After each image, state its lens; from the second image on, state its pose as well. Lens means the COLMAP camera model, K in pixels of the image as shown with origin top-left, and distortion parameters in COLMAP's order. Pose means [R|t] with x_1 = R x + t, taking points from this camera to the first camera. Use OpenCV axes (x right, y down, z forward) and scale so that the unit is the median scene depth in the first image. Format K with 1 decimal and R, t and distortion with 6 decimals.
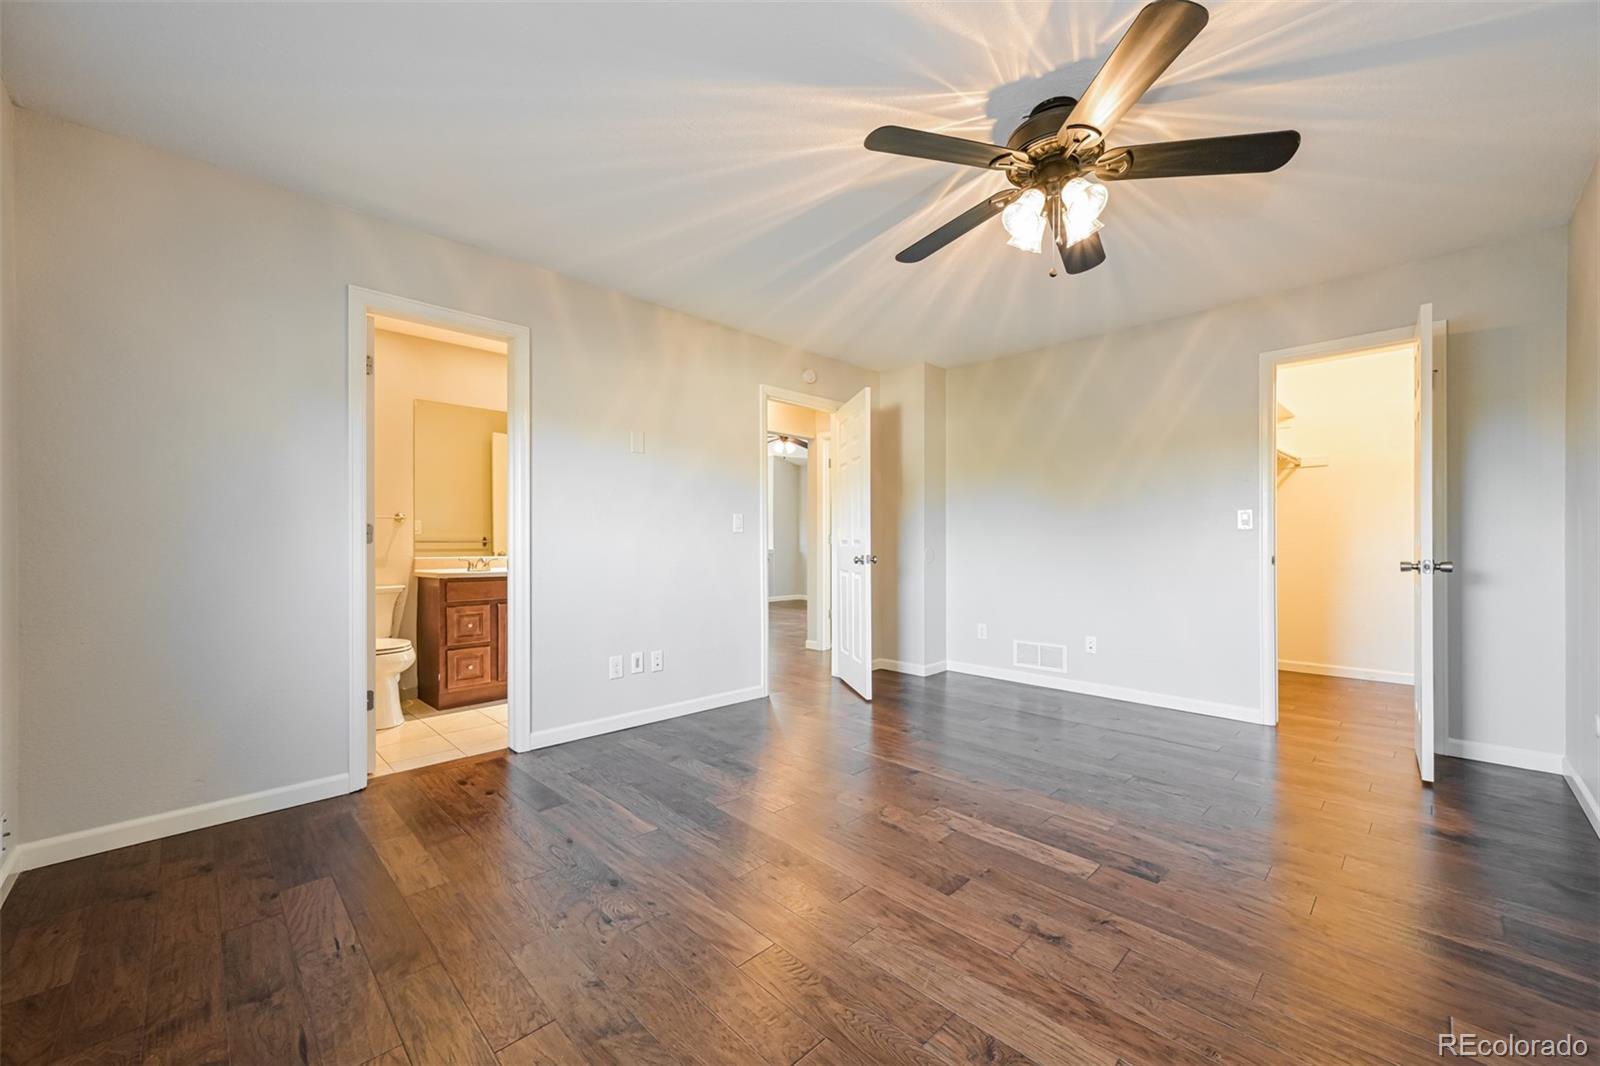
lens RADIAL K [[626.7, 0, 798.9], [0, 626.7, 544.9], [0, 0, 1]] dist [-0.002251, 0.000527]
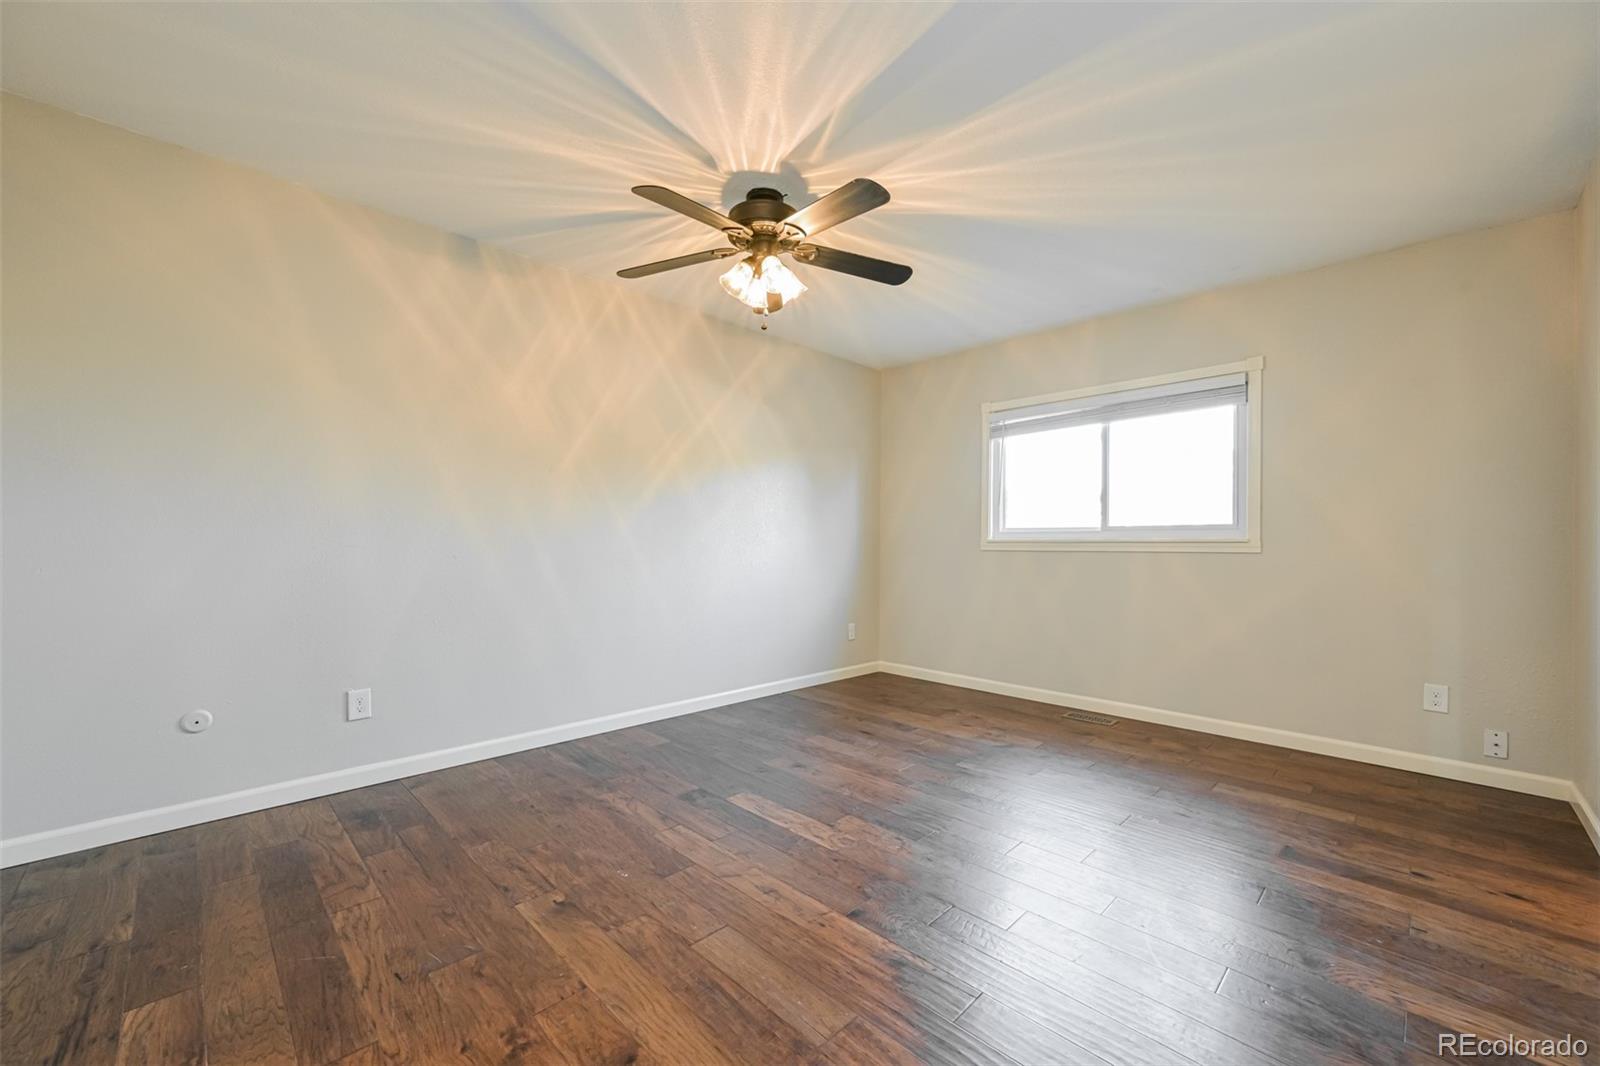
lens RADIAL K [[626.7, 0, 800.2], [0, 626.7, 545.1], [0, 0, 1]] dist [-0.002251, 0.000527]
pose [[-0.999963, -0.004799, -0.007133, 0.309152], [-0.004866, 0.999943, 0.009505, -0.009371], [0.007087, 0.009540, -0.999929, 2.037897]]
